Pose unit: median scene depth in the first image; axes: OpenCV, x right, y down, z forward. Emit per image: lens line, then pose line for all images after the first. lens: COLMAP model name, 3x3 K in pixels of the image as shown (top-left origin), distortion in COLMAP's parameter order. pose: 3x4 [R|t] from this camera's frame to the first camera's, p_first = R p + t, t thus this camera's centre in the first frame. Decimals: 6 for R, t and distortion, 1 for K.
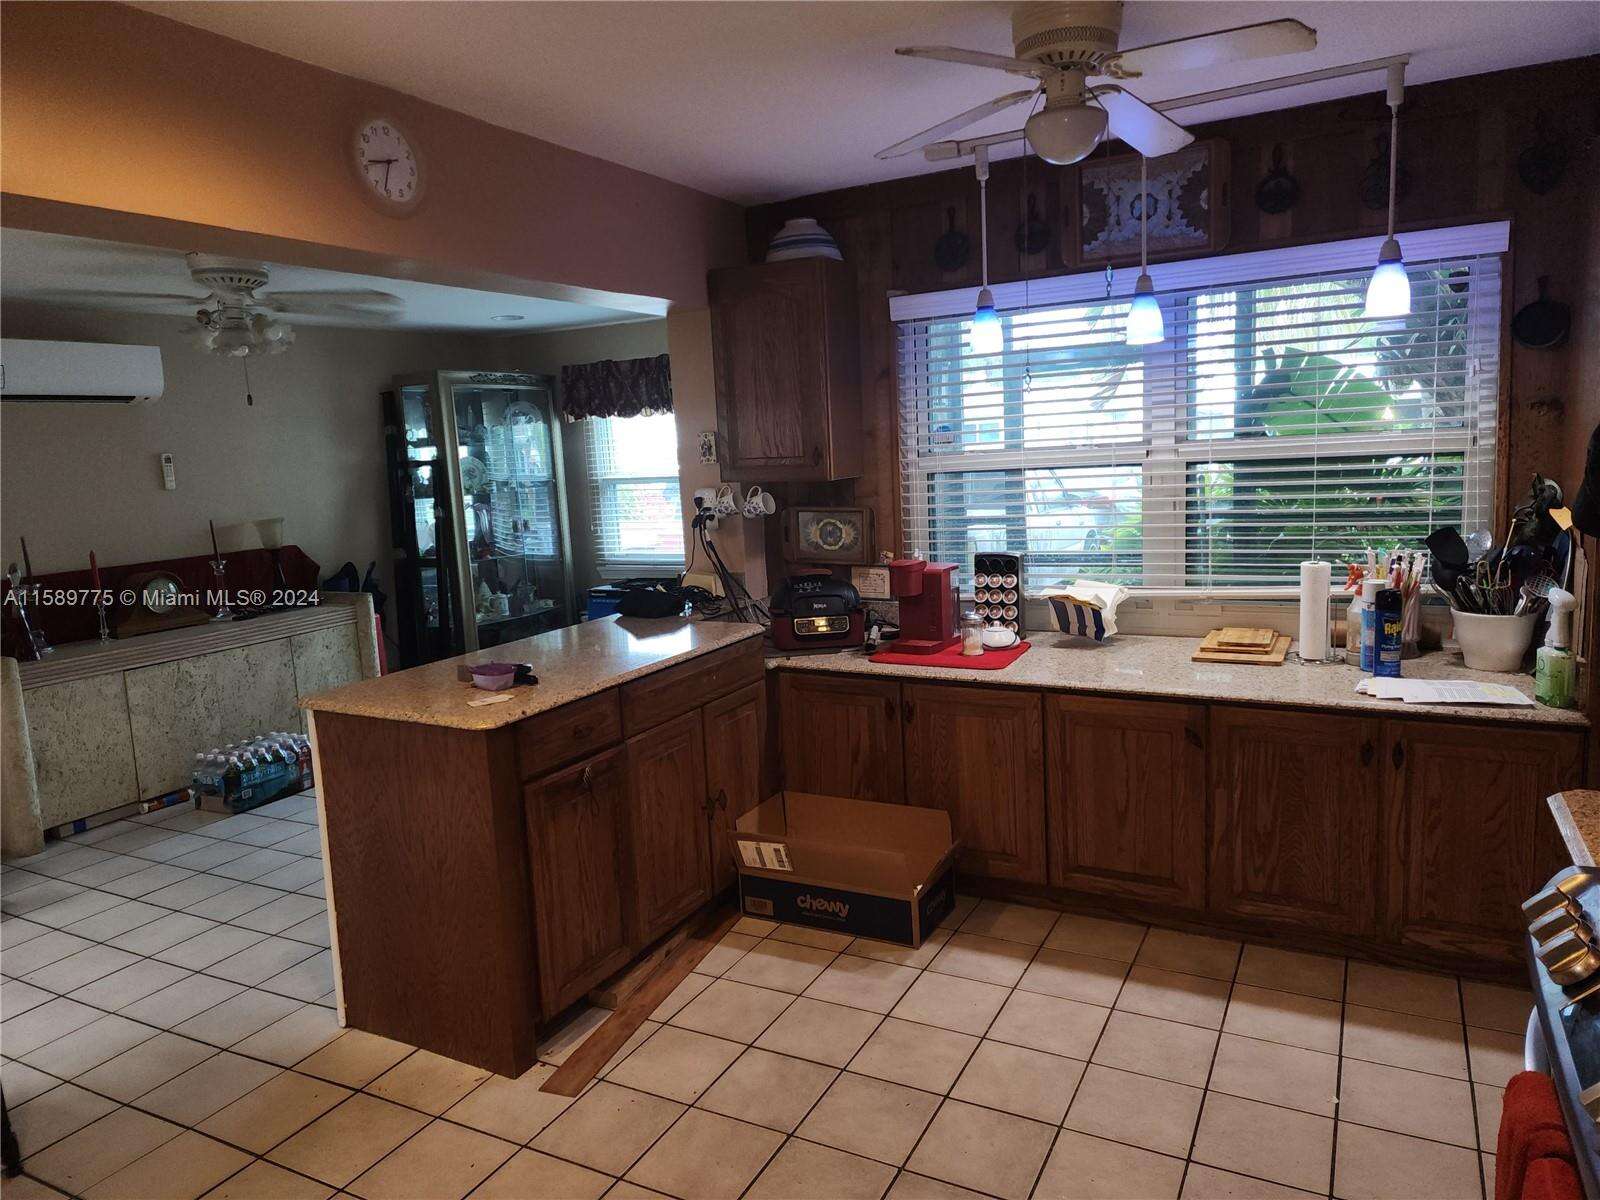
lens RADIAL K [[1080.6, 0, 807.5], [0, 1080.6, 594.8], [0, 0, 1]] dist [0.077169, -0.061940]
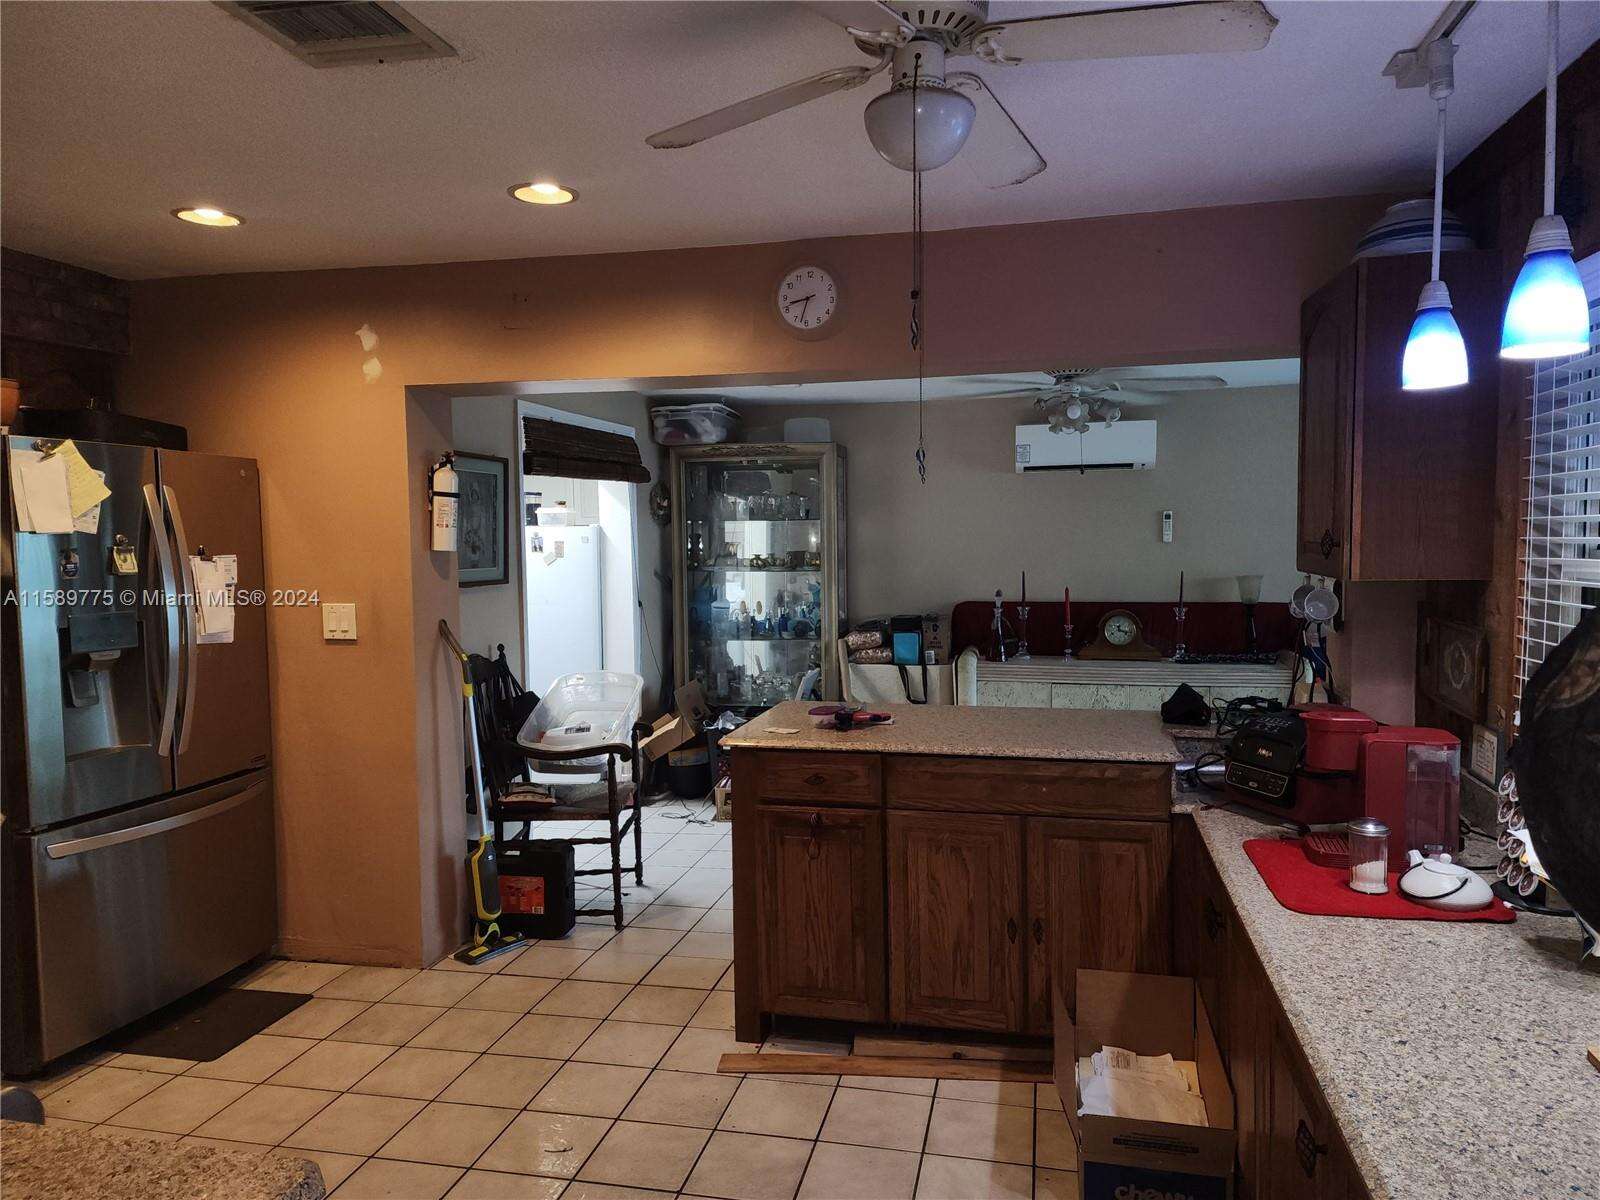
lens RADIAL K [[1080.6, 0, 809.1], [0, 1080.6, 598.6], [0, 0, 1]] dist [0.077169, -0.061940]
pose [[0.259856, 0.109257, -0.959447, 0.467971], [-0.139147, 0.987446, 0.074758, -0.077861], [0.955569, 0.114078, 0.271796, 0.377201]]
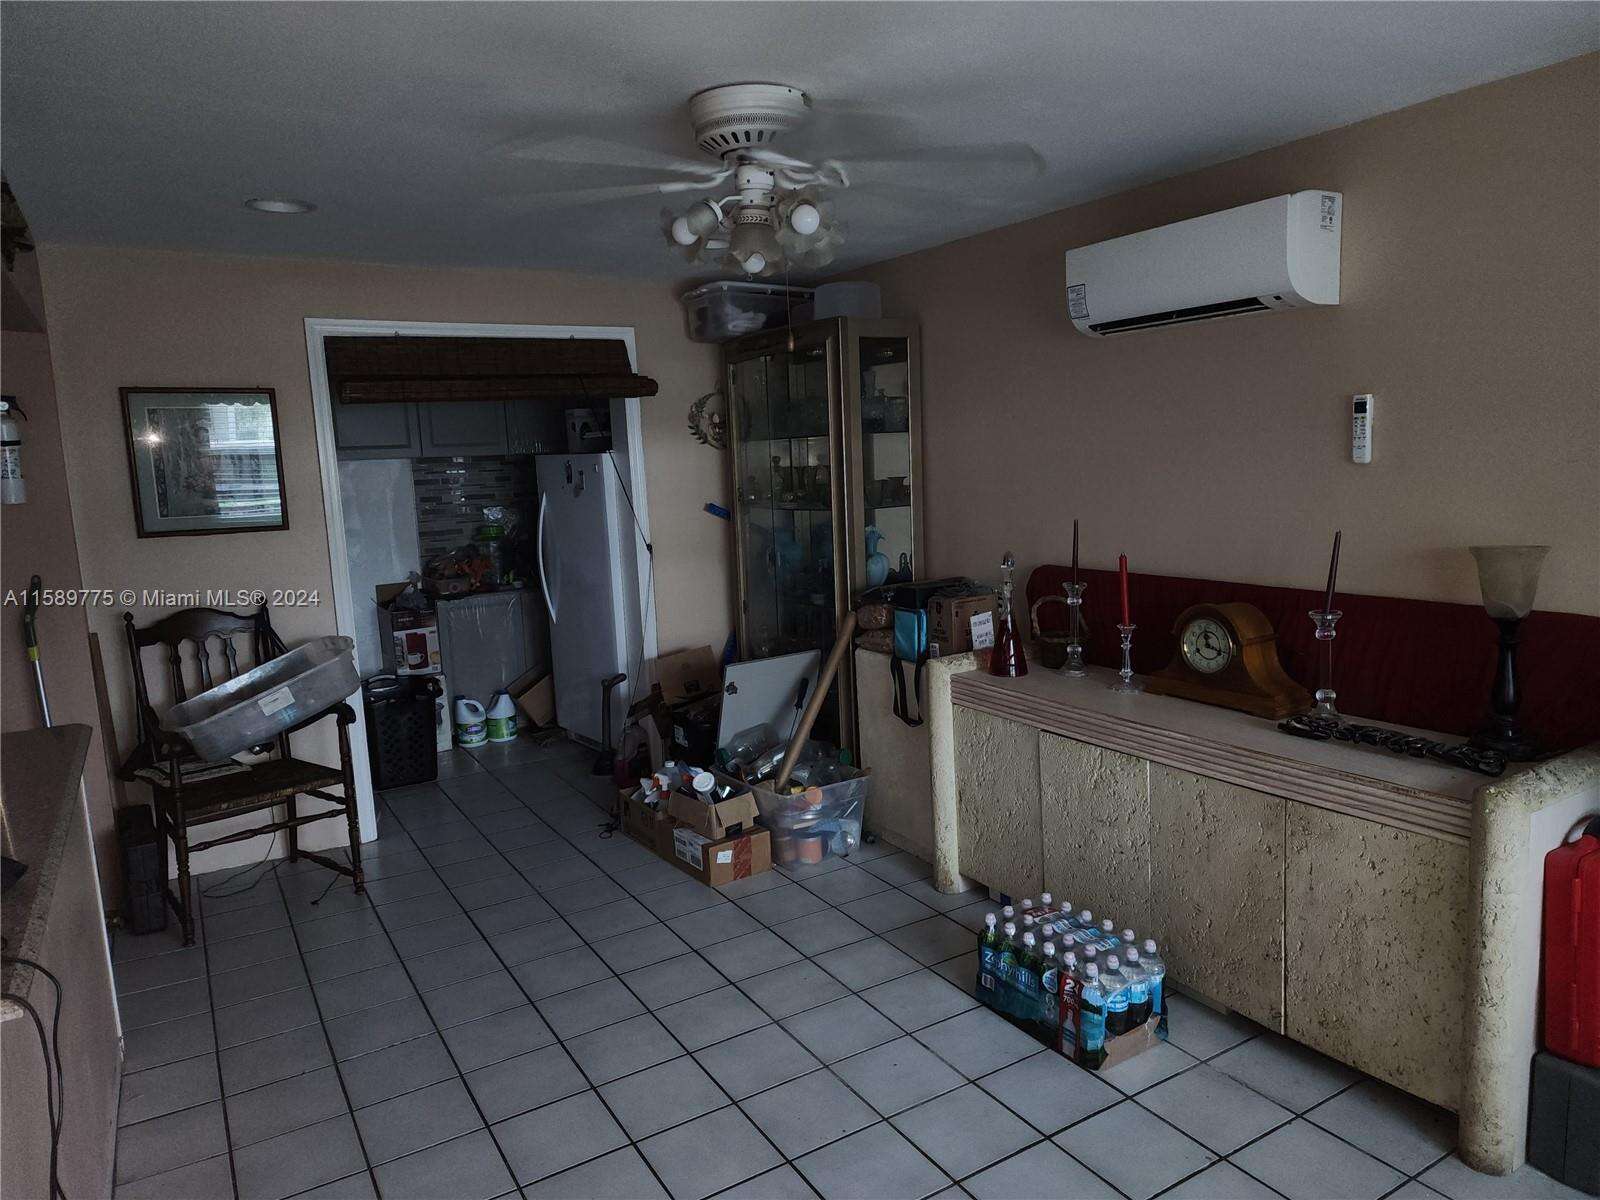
lens RADIAL K [[1080.6, 0, 802.7], [0, 1080.6, 599.3], [0, 0, 1]] dist [0.077169, -0.061940]
pose [[-0.525093, 0.191039, -0.829326, 0.007078], [-0.050387, 0.965792, 0.254377, -0.169080], [0.849552, 0.175359, -0.497505, 1.158458]]
